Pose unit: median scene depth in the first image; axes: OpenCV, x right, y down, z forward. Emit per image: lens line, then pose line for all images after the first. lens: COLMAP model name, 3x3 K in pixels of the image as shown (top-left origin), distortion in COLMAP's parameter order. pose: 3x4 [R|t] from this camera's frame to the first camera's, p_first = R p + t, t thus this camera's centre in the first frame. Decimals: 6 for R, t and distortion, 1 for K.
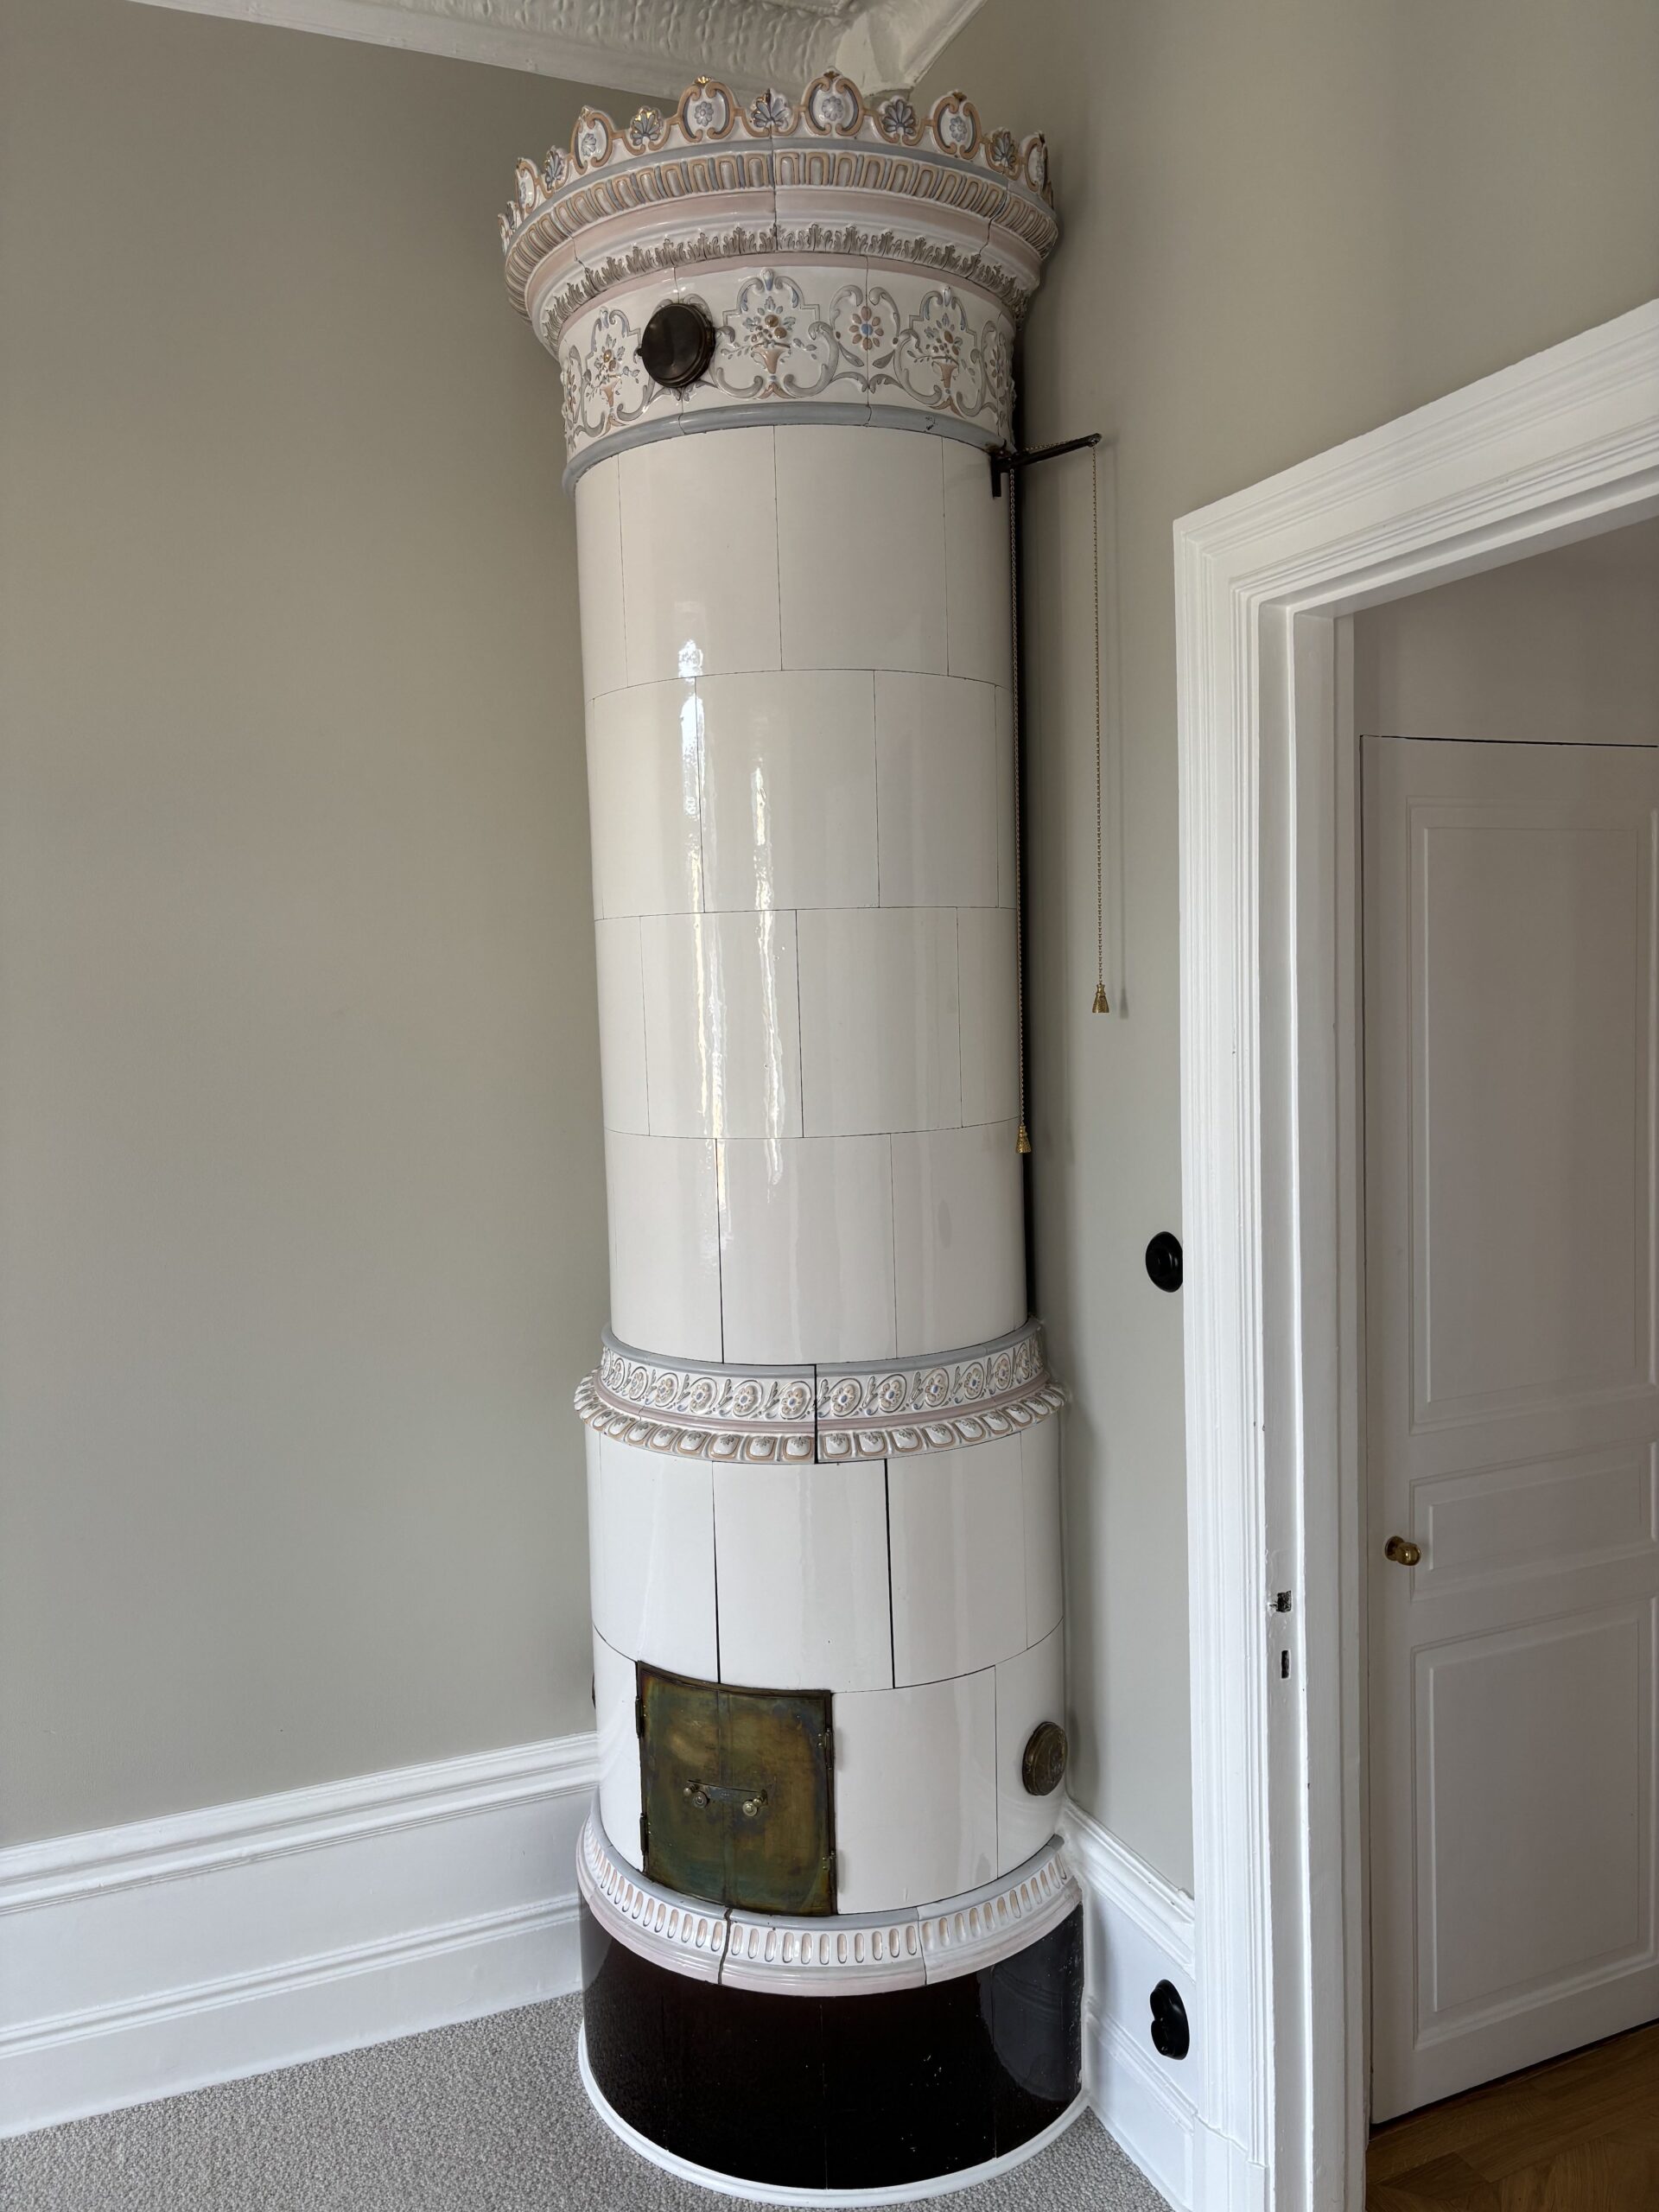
lens RADIAL K [[1675.4, 0, 829.5], [0, 1675.4, 1106.0], [0, 0, 1]] dist [0.019806, -0.000248]
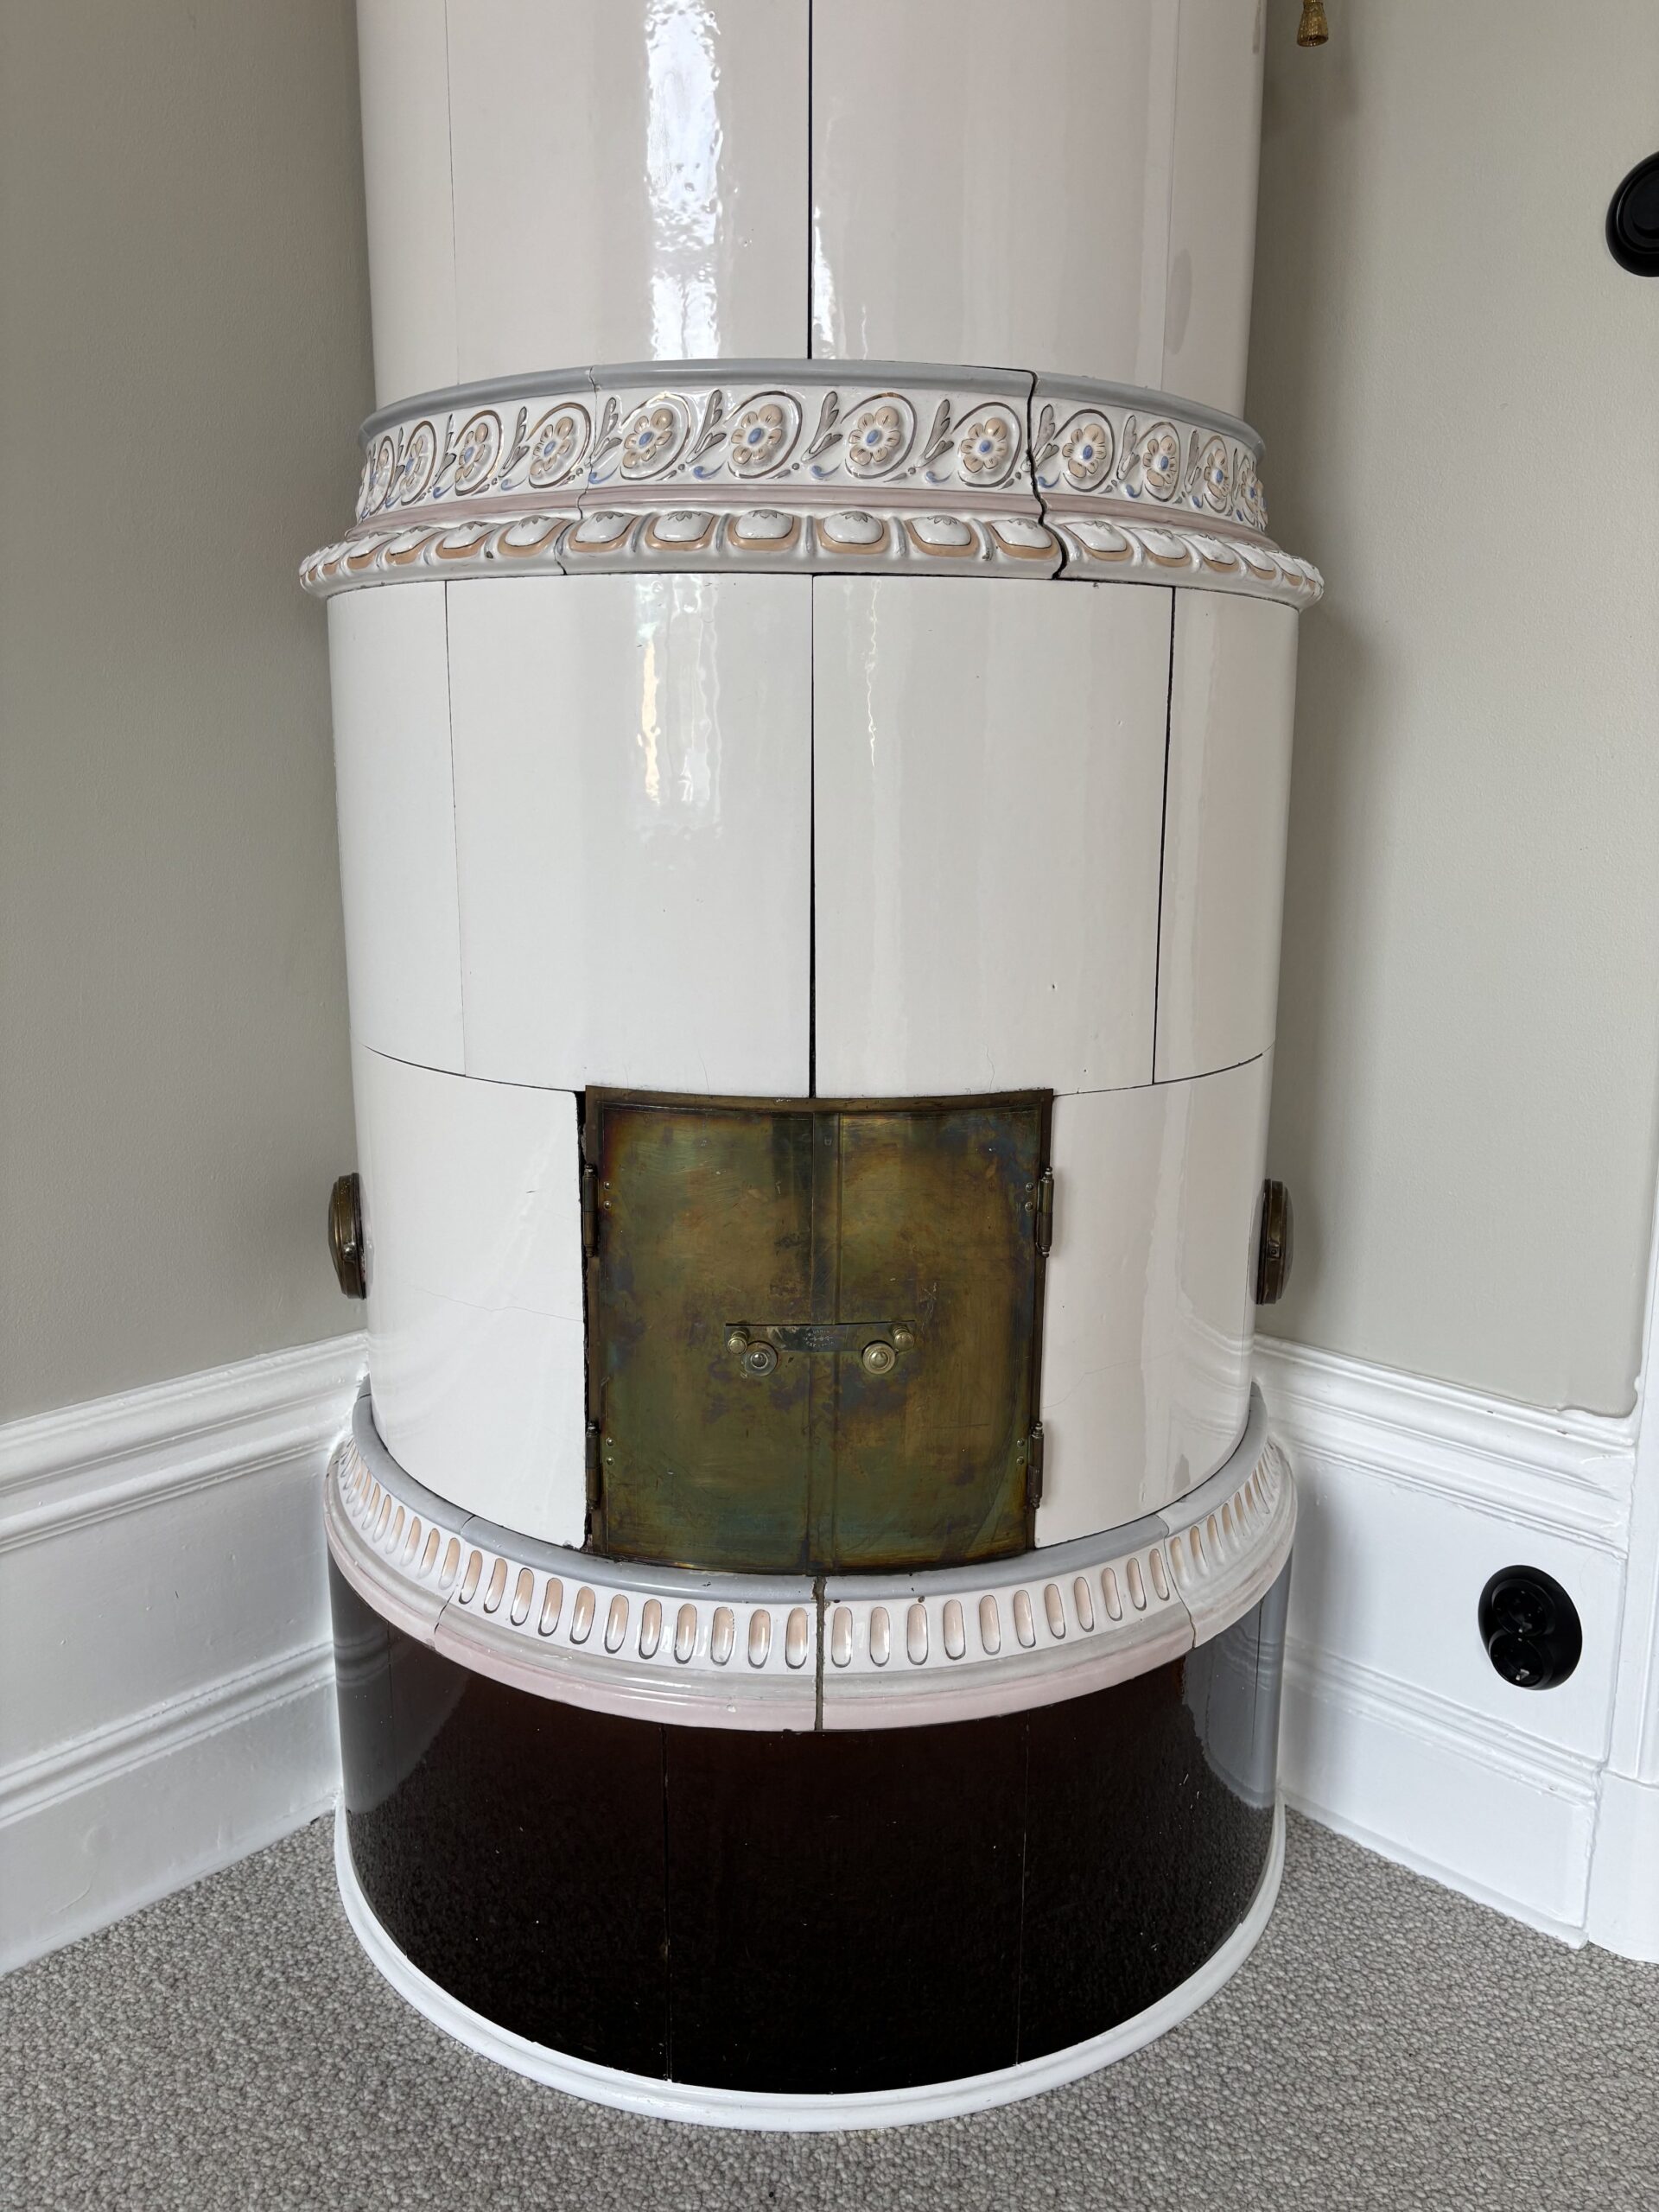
lens RADIAL K [[1662.1, 0, 835.9], [0, 1662.1, 1098.4], [0, 0, 1]] dist [0.037269, -0.052653]
pose [[0.910138, -0.048654, 0.411438, -0.245761], [-0.002250, 0.992485, 0.122342, 0.292515], [-0.414298, -0.112274, 0.903190, 0.603722]]
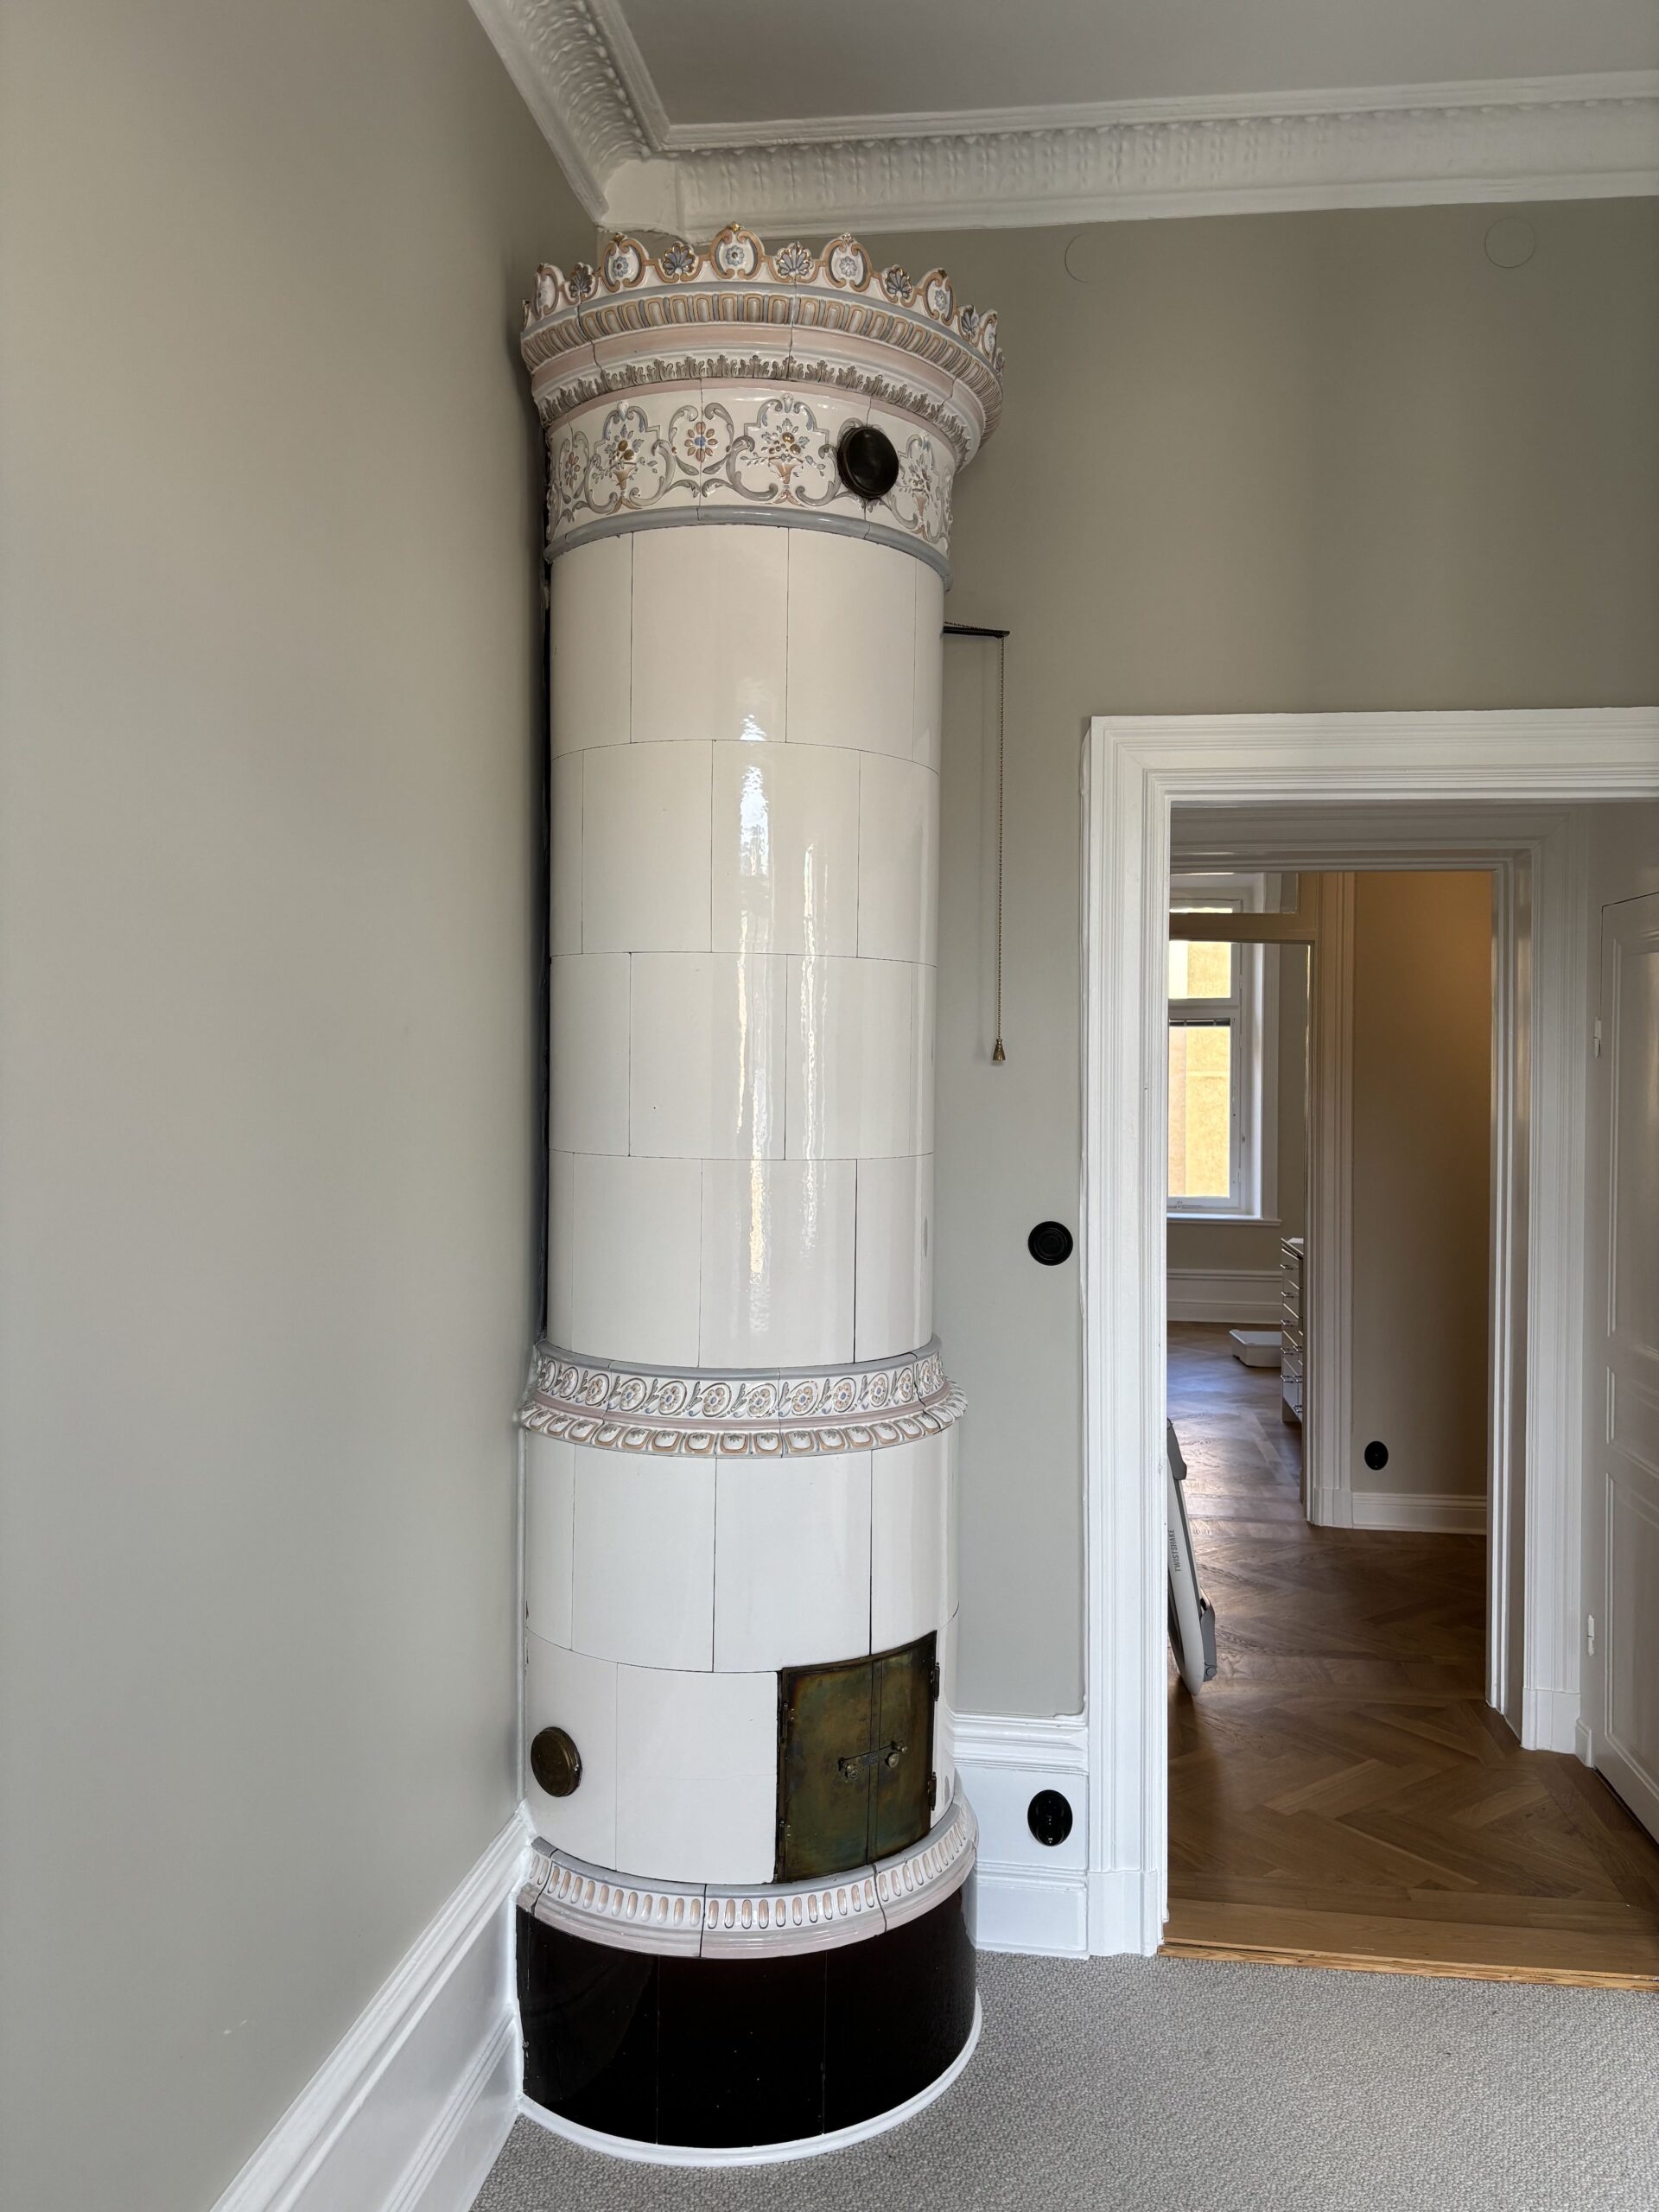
lens RADIAL K [[1706.8, 0, 847.7], [0, 1706.8, 1097.2], [0, 0, 1]] dist [0.010250, 0.008637]
pose [[0.496216, 0.018530, 0.868002, -1.063154], [0.038756, 0.998303, -0.043467, 0.027822], [-0.867334, 0.055210, 0.494655, 0.445647]]
